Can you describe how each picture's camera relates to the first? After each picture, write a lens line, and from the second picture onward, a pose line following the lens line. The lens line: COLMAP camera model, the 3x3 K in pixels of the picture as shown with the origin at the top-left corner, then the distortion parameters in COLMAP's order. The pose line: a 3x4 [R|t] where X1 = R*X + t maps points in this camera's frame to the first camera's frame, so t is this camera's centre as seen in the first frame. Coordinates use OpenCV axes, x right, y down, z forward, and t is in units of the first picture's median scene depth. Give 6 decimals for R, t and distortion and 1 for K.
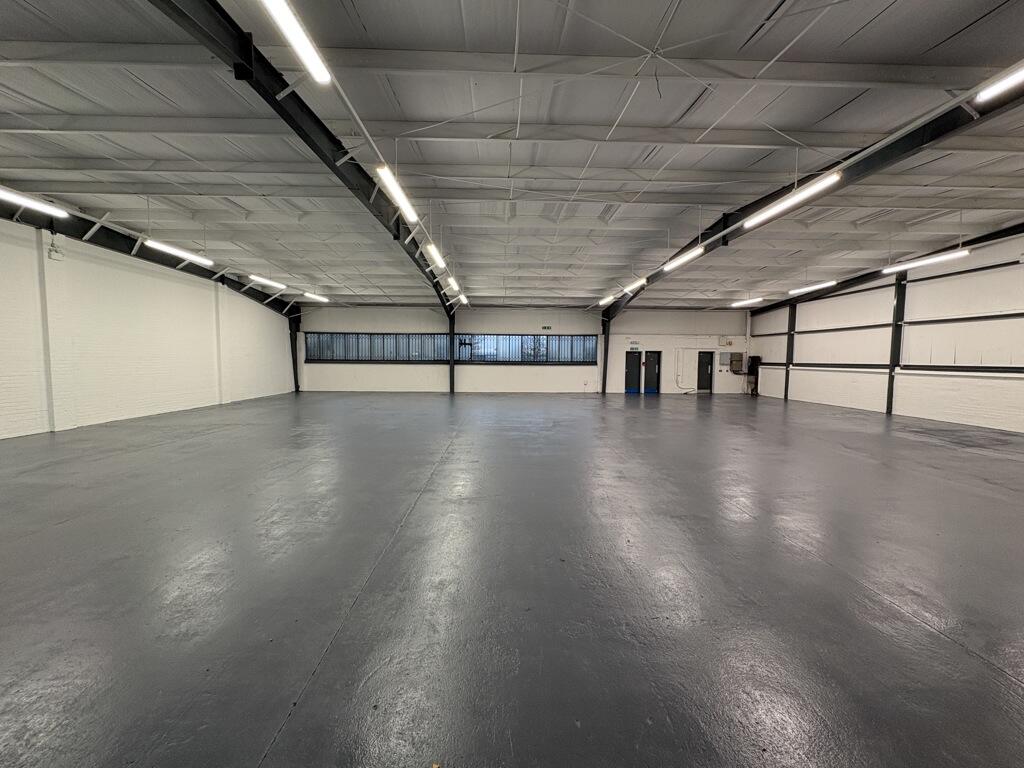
lens RADIAL K [[404.0, 0, 516.2], [0, 404.0, 378.3], [0, 0, 1]] dist [-0.000916, 0.000475]
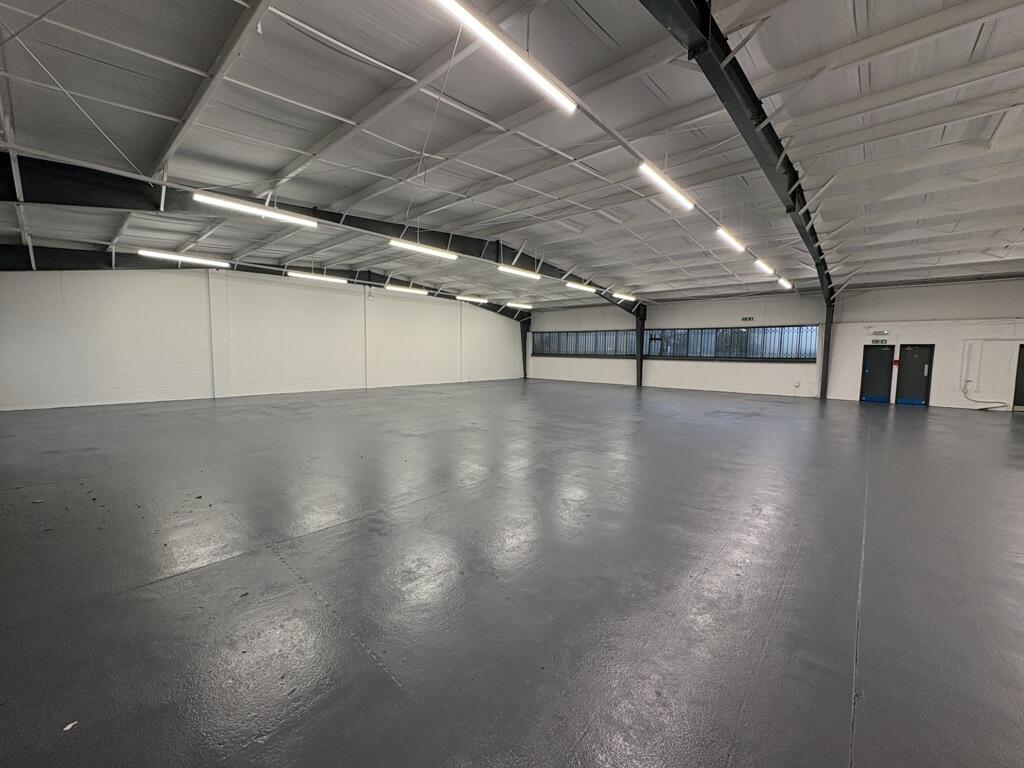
lens RADIAL K [[404.0, 0, 512.8], [0, 404.0, 392.2], [0, 0, 1]] dist [-0.000916, 0.000475]
pose [[0.734966, 0.070922, -0.674384, 0.306953], [-0.040216, 0.997324, 0.061055, 0.000316], [0.676910, -0.017752, 0.735852, 0.010793]]
